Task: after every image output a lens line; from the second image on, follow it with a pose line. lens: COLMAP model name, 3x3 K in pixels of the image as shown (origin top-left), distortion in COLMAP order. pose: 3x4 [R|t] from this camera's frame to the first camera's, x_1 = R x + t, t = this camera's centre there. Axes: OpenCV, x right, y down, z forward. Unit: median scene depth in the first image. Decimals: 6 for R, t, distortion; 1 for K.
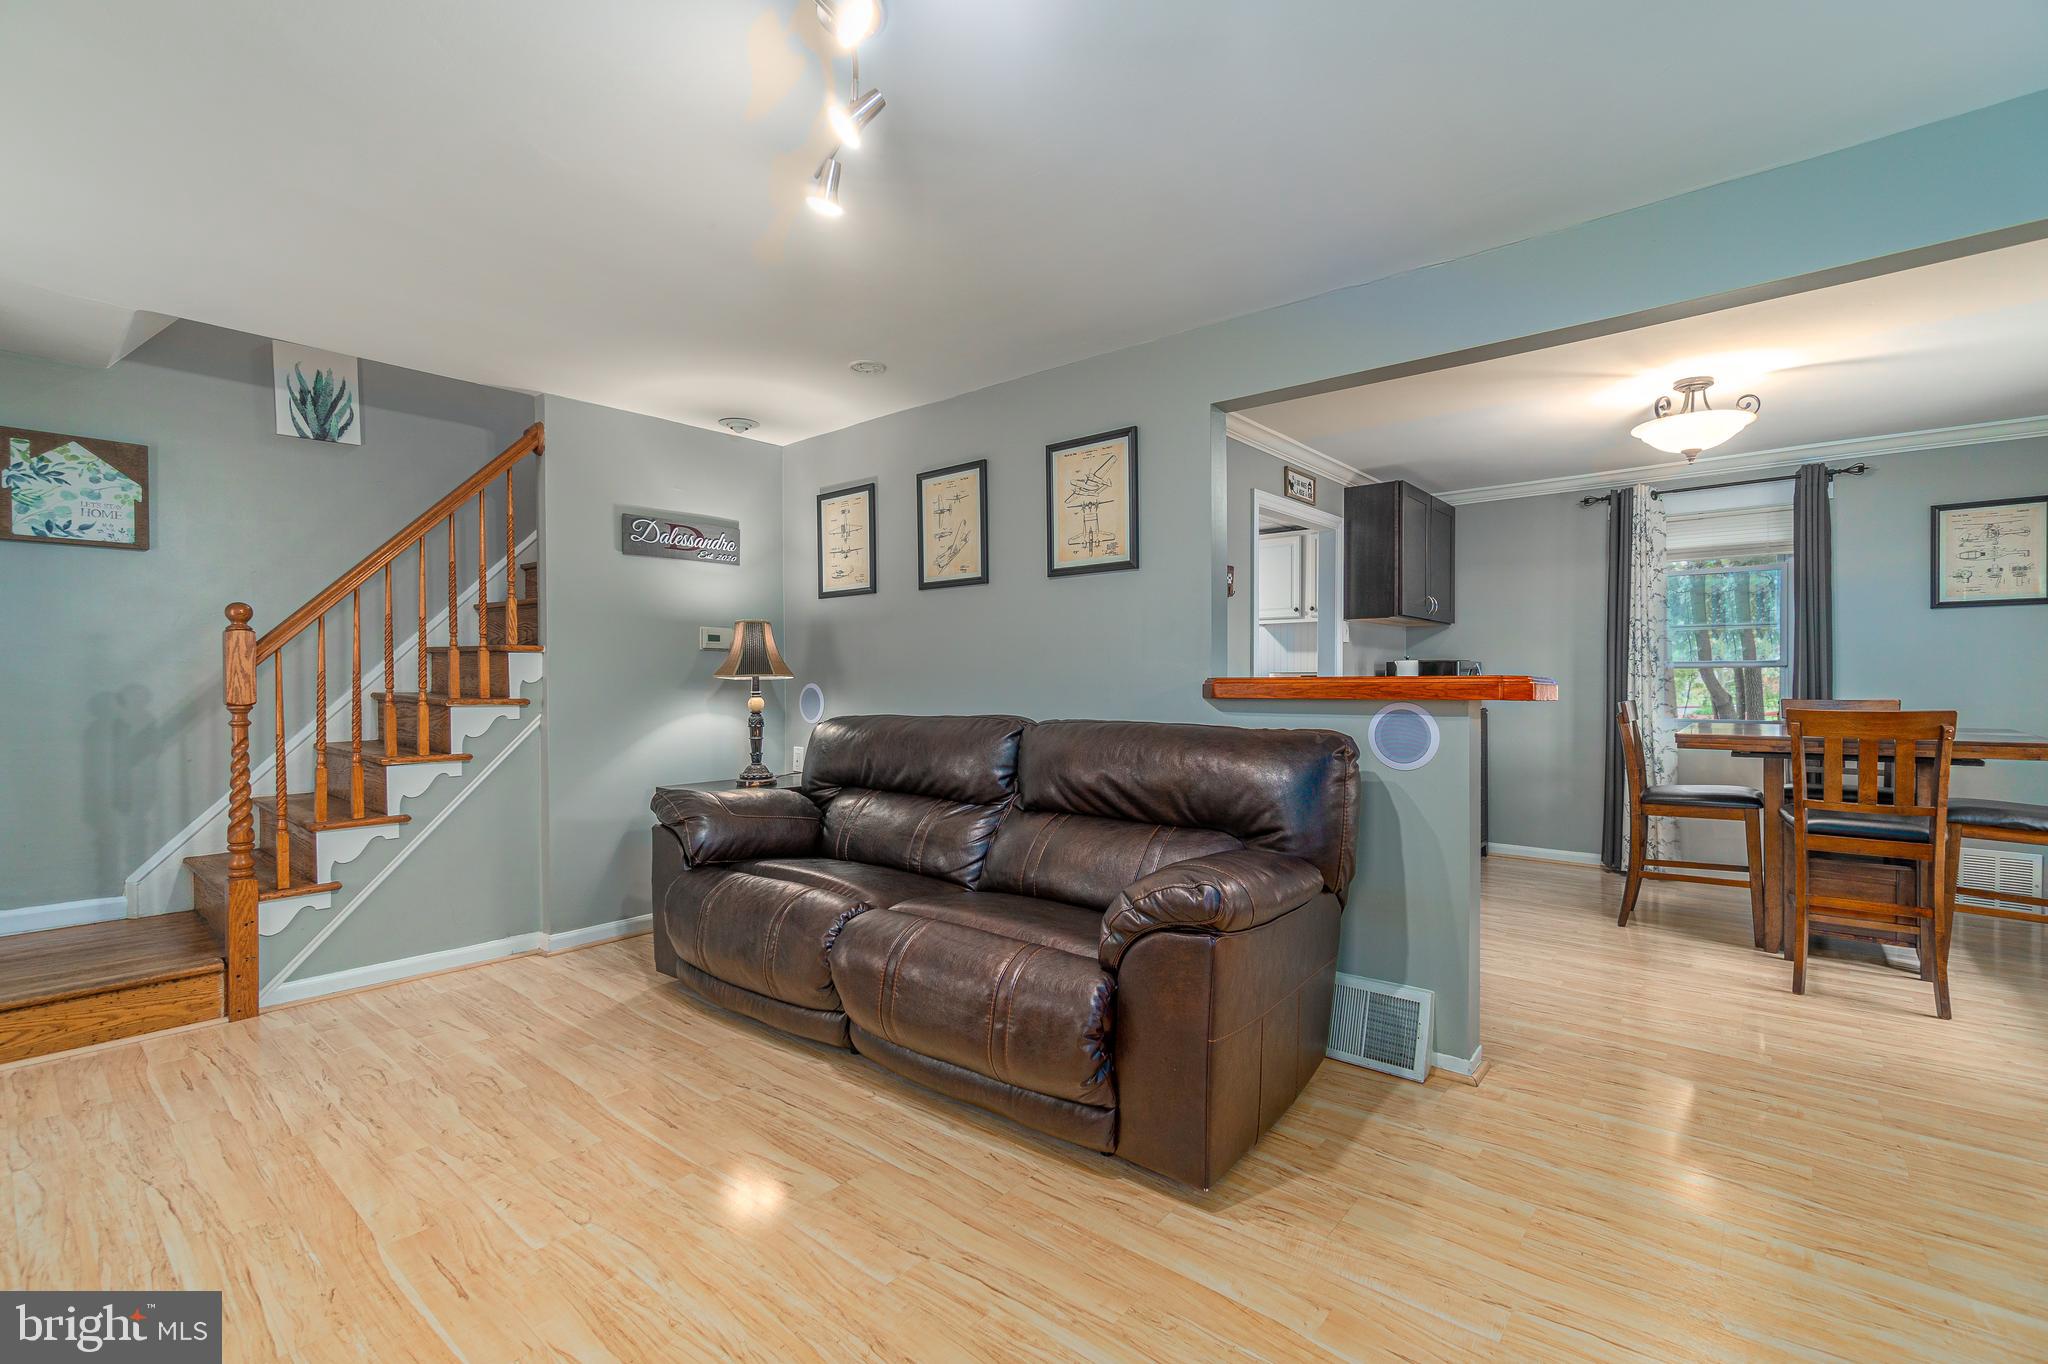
lens RADIAL K [[889.1, 0, 1010.2], [0, 889.1, 684.4], [0, 0, 1]] dist [-0.003258, 0.000808]
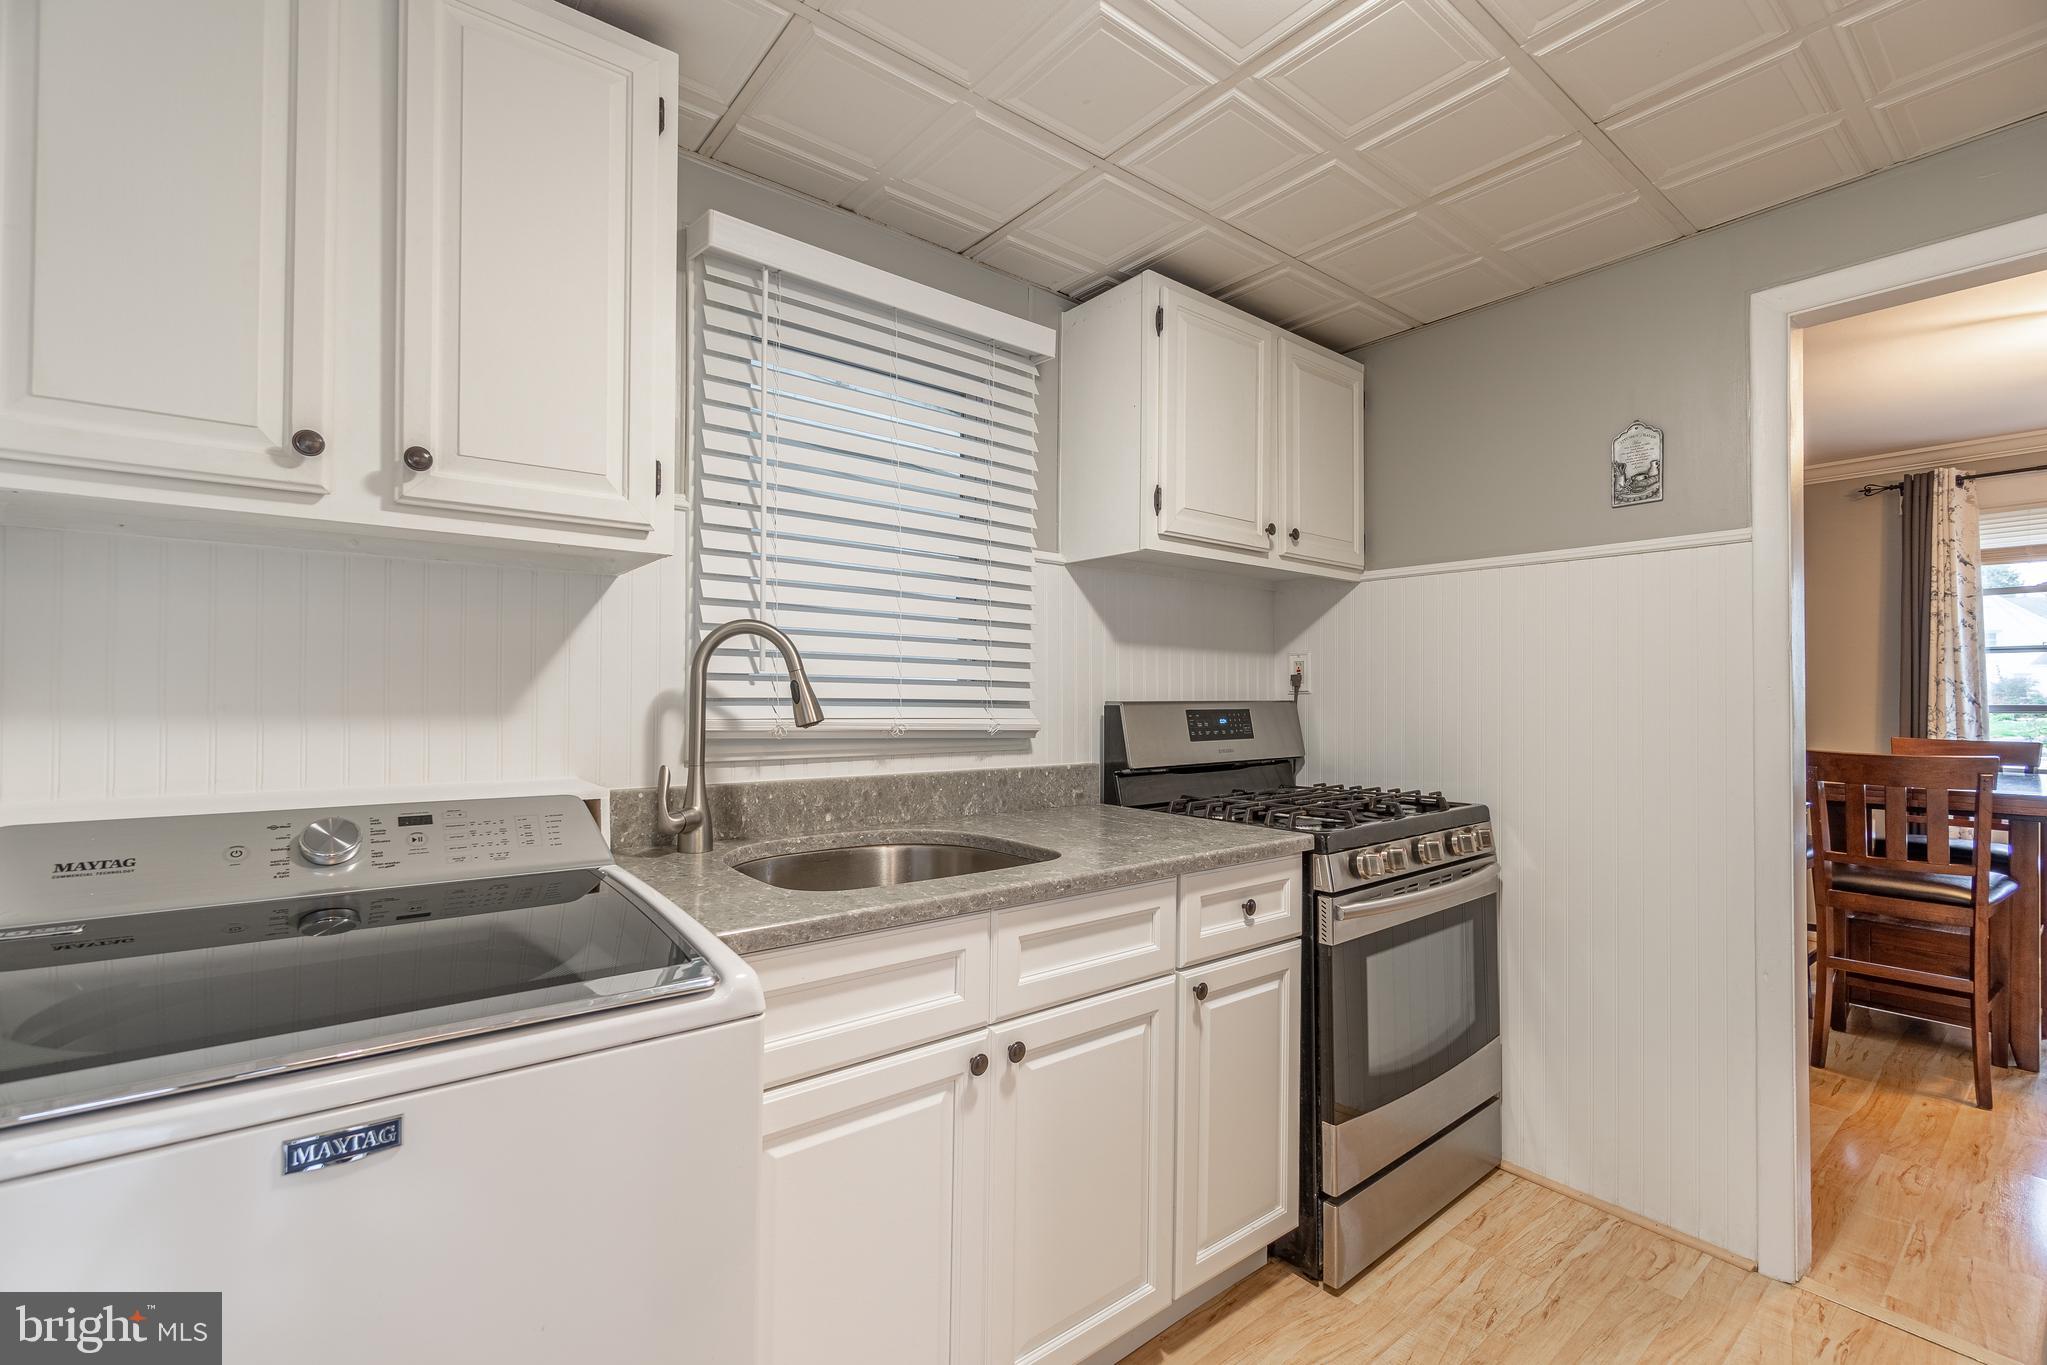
lens RADIAL K [[888.7, 0, 1003.6], [0, 888.7, 683.5], [0, 0, 1]] dist [-0.003258, 0.000808]
pose [[0.203404, 0.016227, 0.978961, -0.065334], [0.001731, 0.999855, -0.016933, -0.019799], [-0.979093, 0.005139, 0.203346, 1.306730]]
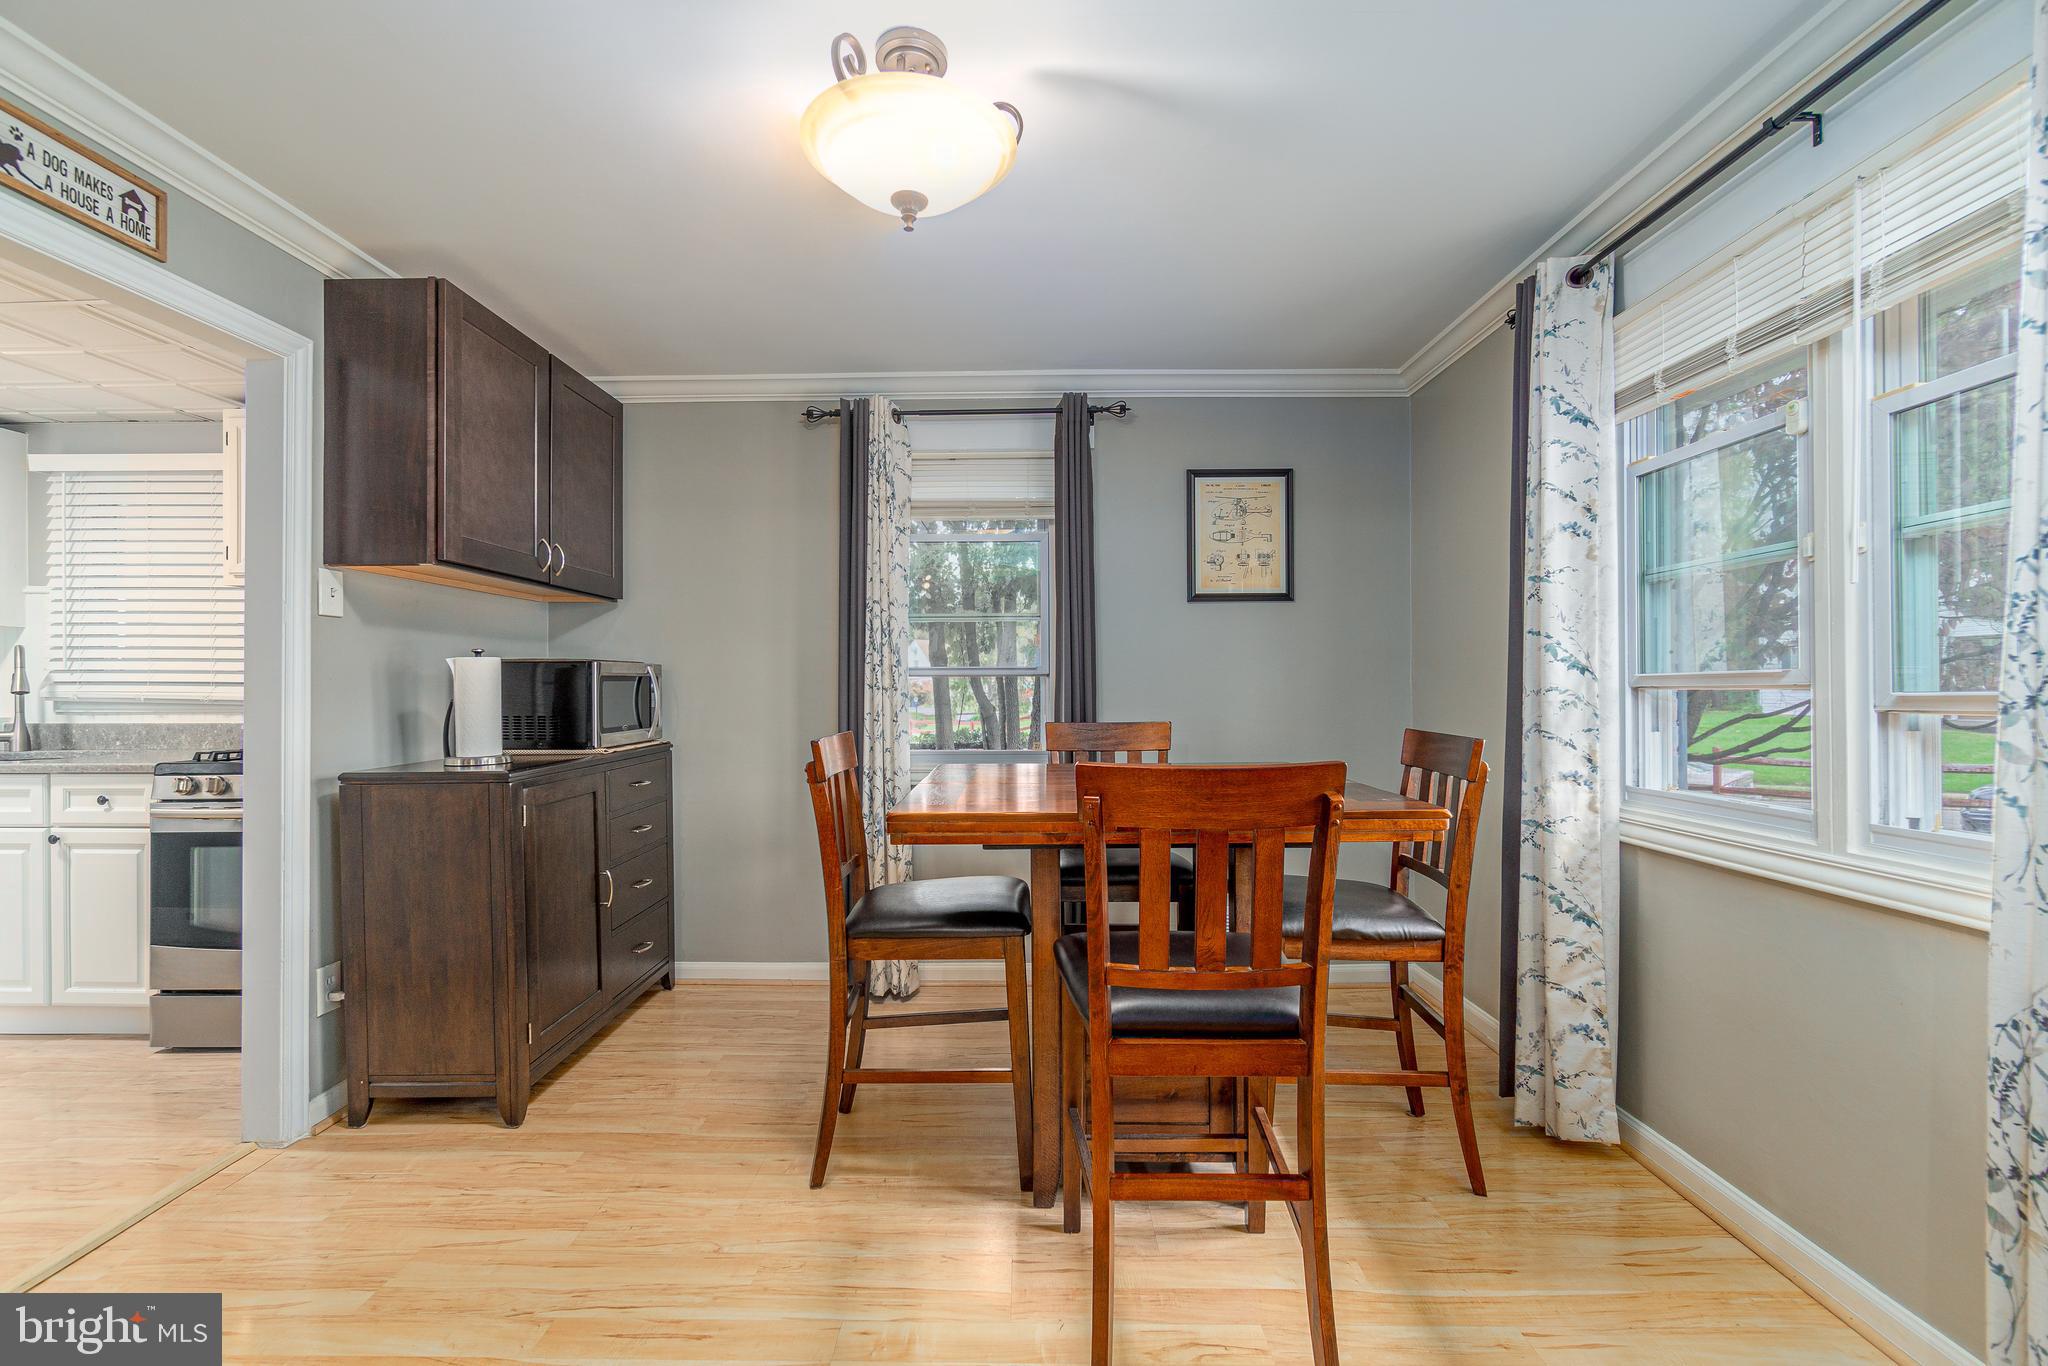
lens RADIAL K [[889.1, 0, 996.8], [0, 889.1, 684.7], [0, 0, 1]] dist [-0.003258, 0.000808]
pose [[0.776736, 0.001304, 0.629824, 0.380215], [0.007020, 0.999918, -0.010729, -0.004907], [-0.629787, 0.012755, 0.776663, 0.456796]]
